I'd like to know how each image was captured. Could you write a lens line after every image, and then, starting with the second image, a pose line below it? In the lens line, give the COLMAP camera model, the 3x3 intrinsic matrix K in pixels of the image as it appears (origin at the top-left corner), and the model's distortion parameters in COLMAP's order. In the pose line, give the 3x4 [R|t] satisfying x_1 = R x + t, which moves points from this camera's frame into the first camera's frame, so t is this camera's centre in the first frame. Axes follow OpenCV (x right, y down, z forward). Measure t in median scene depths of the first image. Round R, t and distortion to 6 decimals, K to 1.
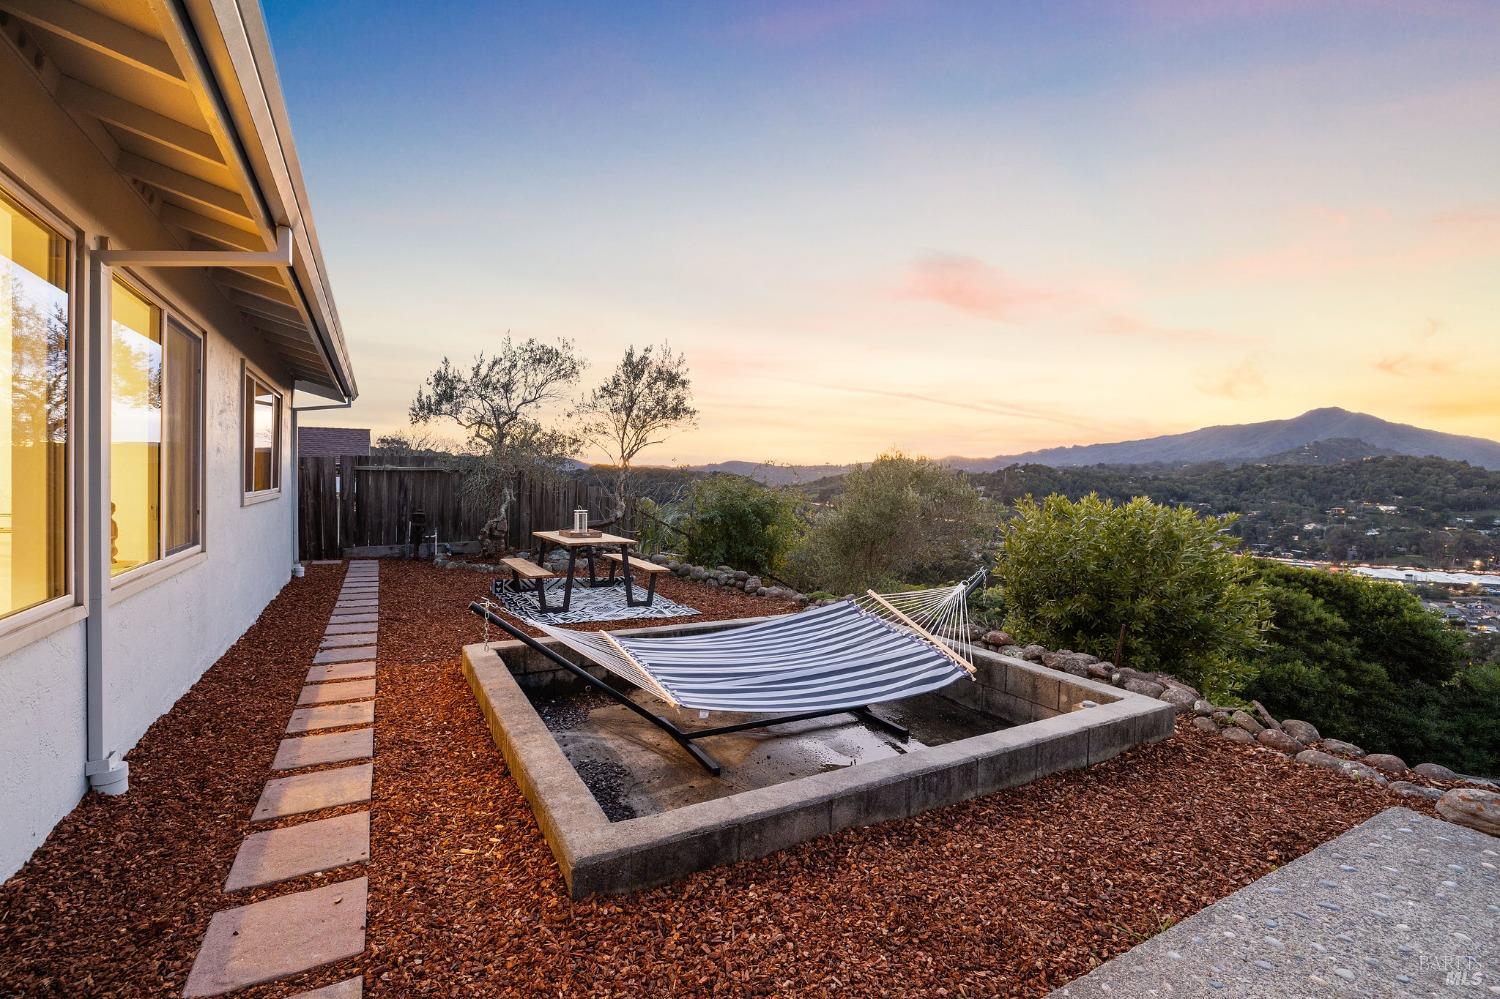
lens RADIAL K [[657.5, 0, 746.2], [0, 657.5, 497.5], [0, 0, 1]] dist [-0.006153, 0.000313]
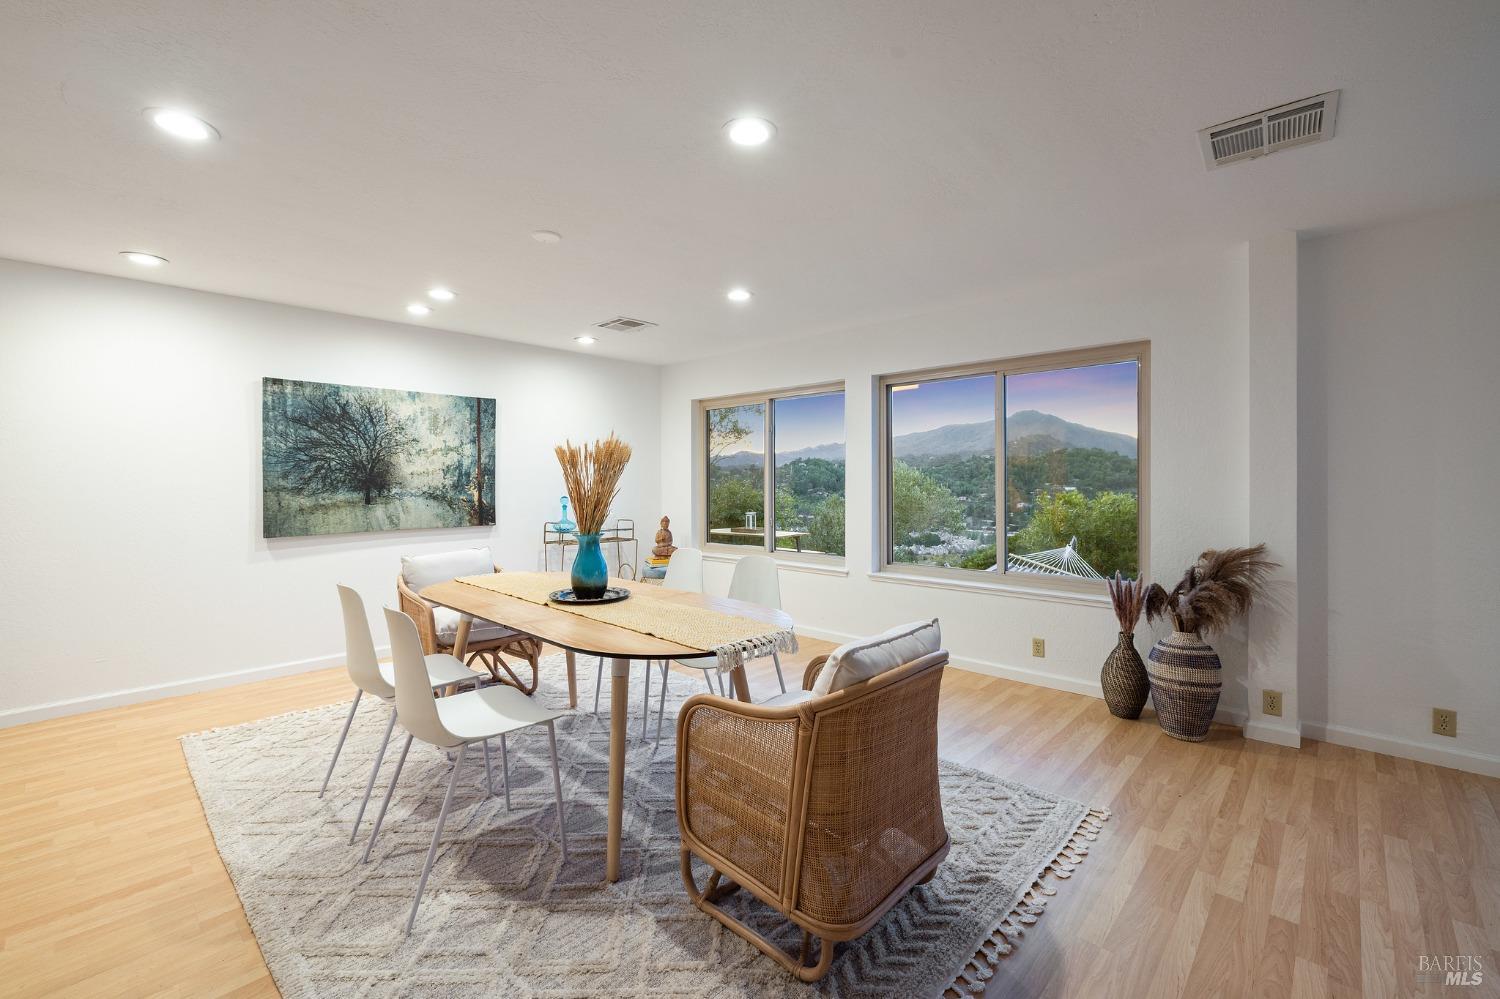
lens RADIAL K [[638.4, 0, 743.0], [0, 638.4, 490.3], [0, 0, 1]] dist [-0.004265, 0.001893]
pose [[0.953618, -0.027486, 0.299763, -0.484161], [0.028492, 0.999594, 0.001014, -0.020016], [-0.299669, 0.007574, 0.954013, -0.169004]]
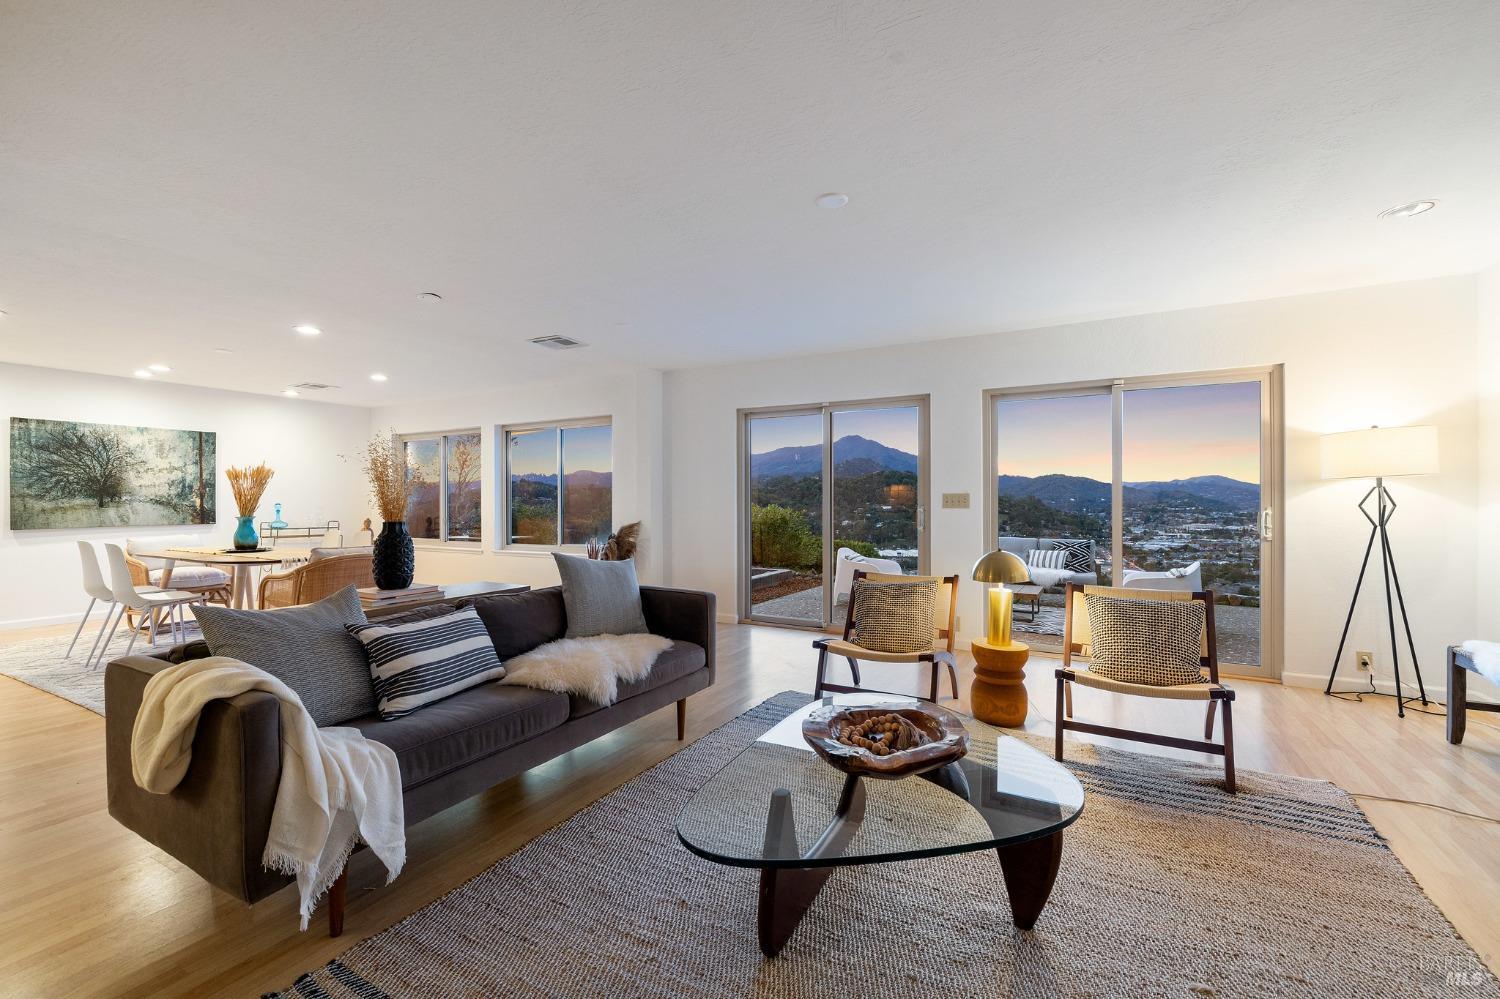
lens RADIAL K [[638.4, 0, 756.1], [0, 638.4, 505.6], [0, 0, 1]] dist [-0.004265, 0.001893]
pose [[0.839850, -0.028762, 0.542056, -0.404876], [0.032976, 0.999454, 0.001940, -0.000176], [-0.541816, 0.016245, 0.840340, -0.517340]]
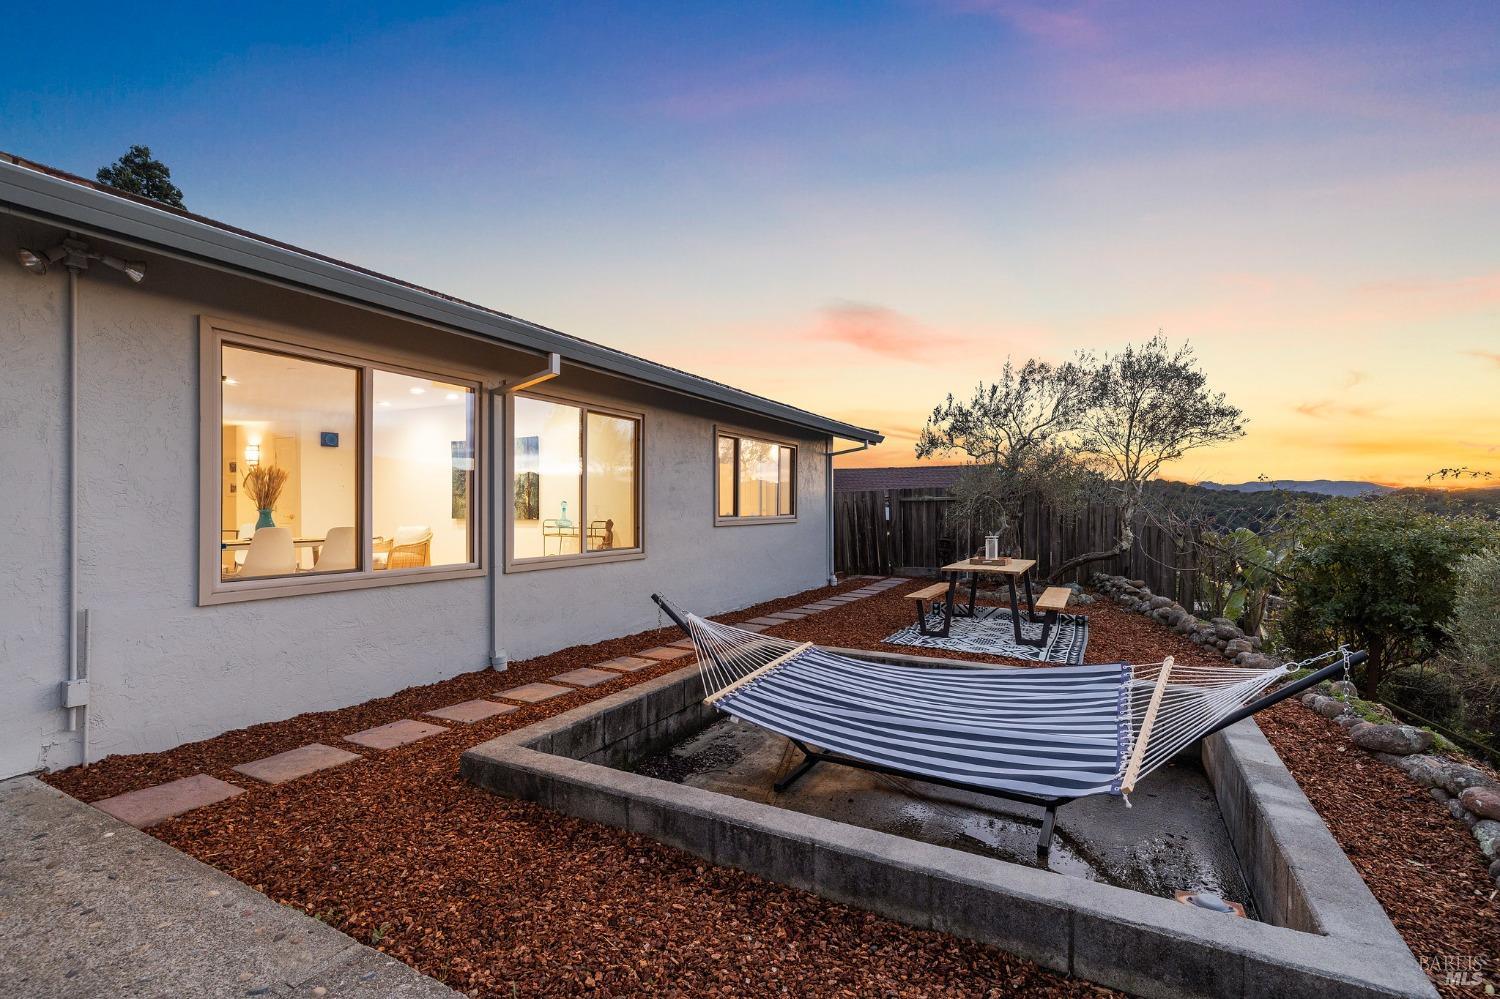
lens RADIAL K [[673.9, 0, 761.7], [0, 673.9, 513.4], [0, 0, 1]] dist [0.003146, -0.000092]
pose [[0.546729, -0.010989, -0.837238, 0.275257], [-0.010379, 0.999748, -0.019900, 0.007015], [0.837245, 0.019570, 0.546477, 0.140399]]
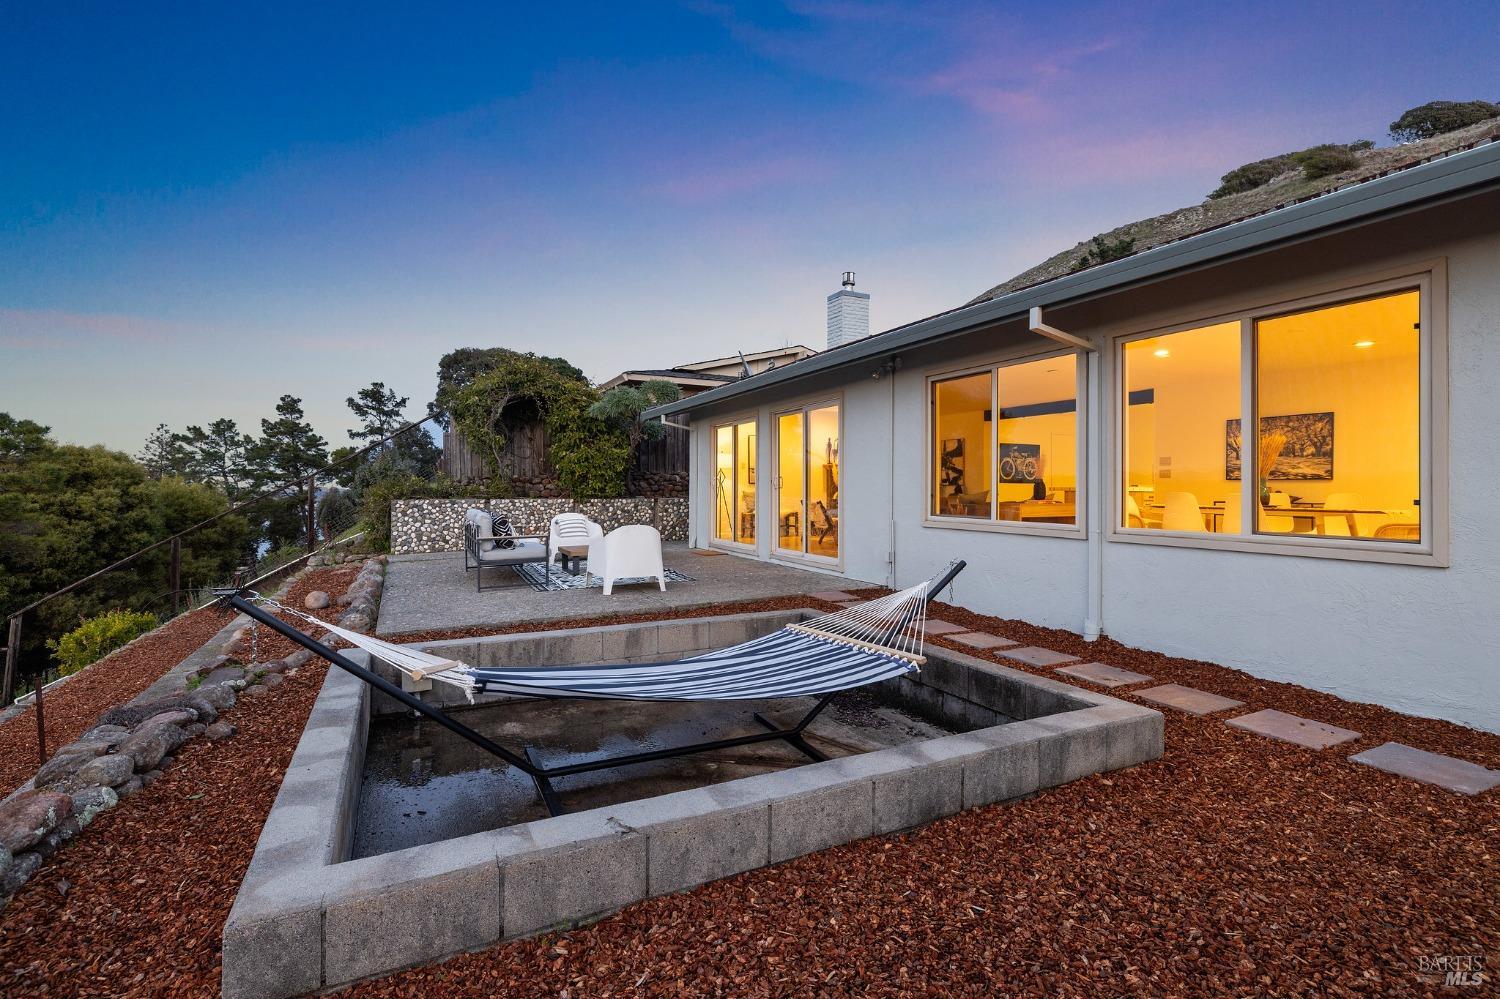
lens RADIAL K [[701.4, 0, 756.0], [0, 701.4, 475.4], [0, 0, 1]] dist [-0.005993, 0.000689]
pose [[-0.998754, -0.022859, 0.044352, -0.037317], [-0.022635, 0.999728, 0.005546, 0.001170], [-0.044467, 0.004535, -0.999001, 0.763734]]
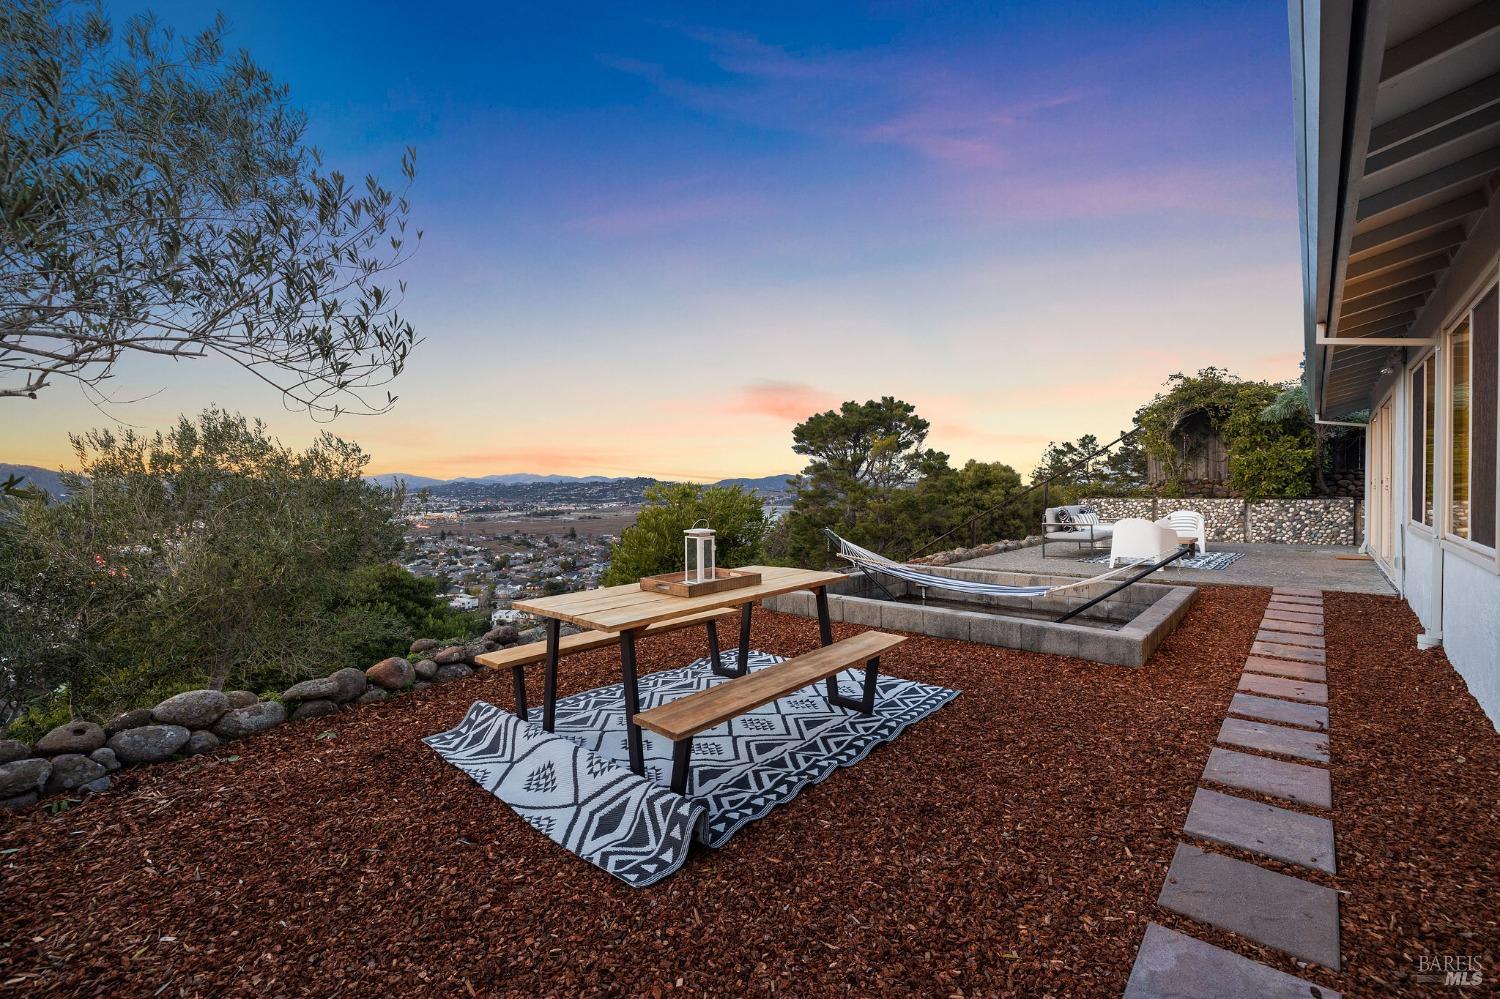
lens RADIAL K [[638.4, 0, 737.8], [0, 638.4, 499.5], [0, 0, 1]] dist [-0.004265, 0.001893]
pose [[-0.315910, -0.033914, 0.948183, -0.515691], [0.021202, 0.998859, 0.042791, -0.015026], [-0.948552, 0.033622, -0.314831, 0.832813]]
